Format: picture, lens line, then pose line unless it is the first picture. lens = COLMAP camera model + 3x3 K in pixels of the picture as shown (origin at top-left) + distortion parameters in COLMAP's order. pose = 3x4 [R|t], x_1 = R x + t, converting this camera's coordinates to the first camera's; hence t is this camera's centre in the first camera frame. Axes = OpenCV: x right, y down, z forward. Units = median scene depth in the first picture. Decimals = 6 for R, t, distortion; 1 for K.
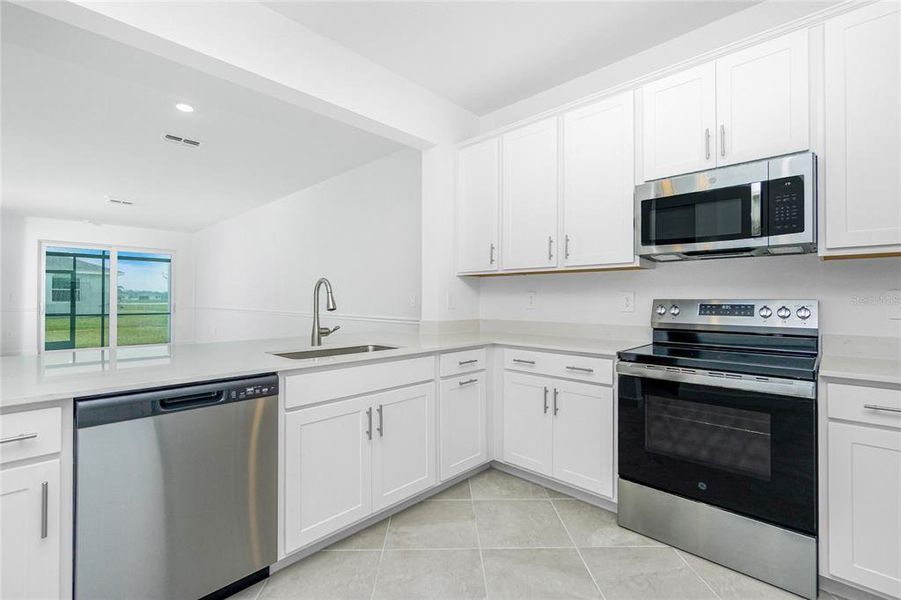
lens RADIAL K [[394.2, 0, 451.5], [0, 394.2, 299.7], [0, 0, 1]] dist [0.001848, 0.000244]
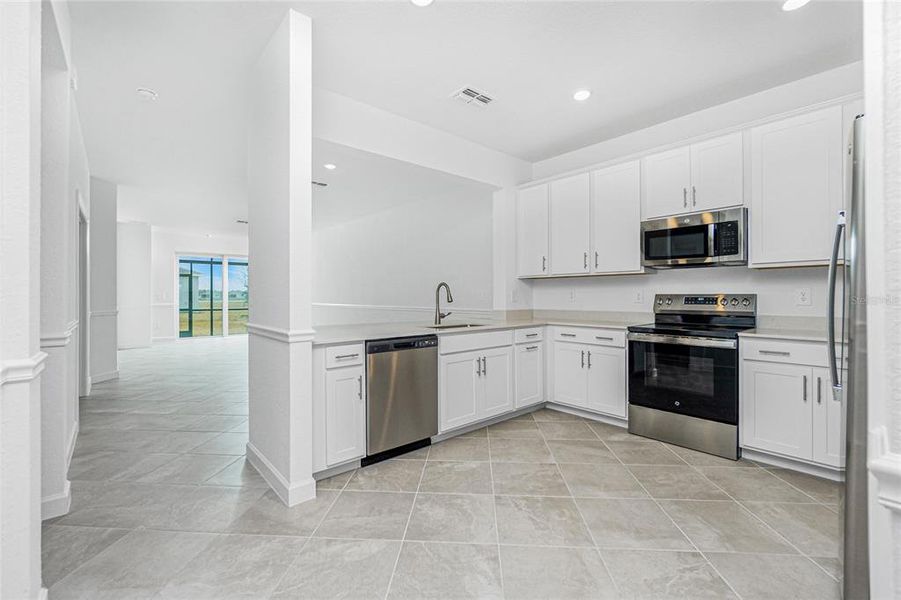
lens RADIAL K [[394.2, 0, 449.9], [0, 394.2, 296.2], [0, 0, 1]] dist [0.001848, 0.000244]
pose [[0.996462, -0.005618, -0.083852, -0.165861], [0.005552, 0.999984, -0.001022, 0.003998], [0.083856, 0.000553, 0.996478, -0.651268]]
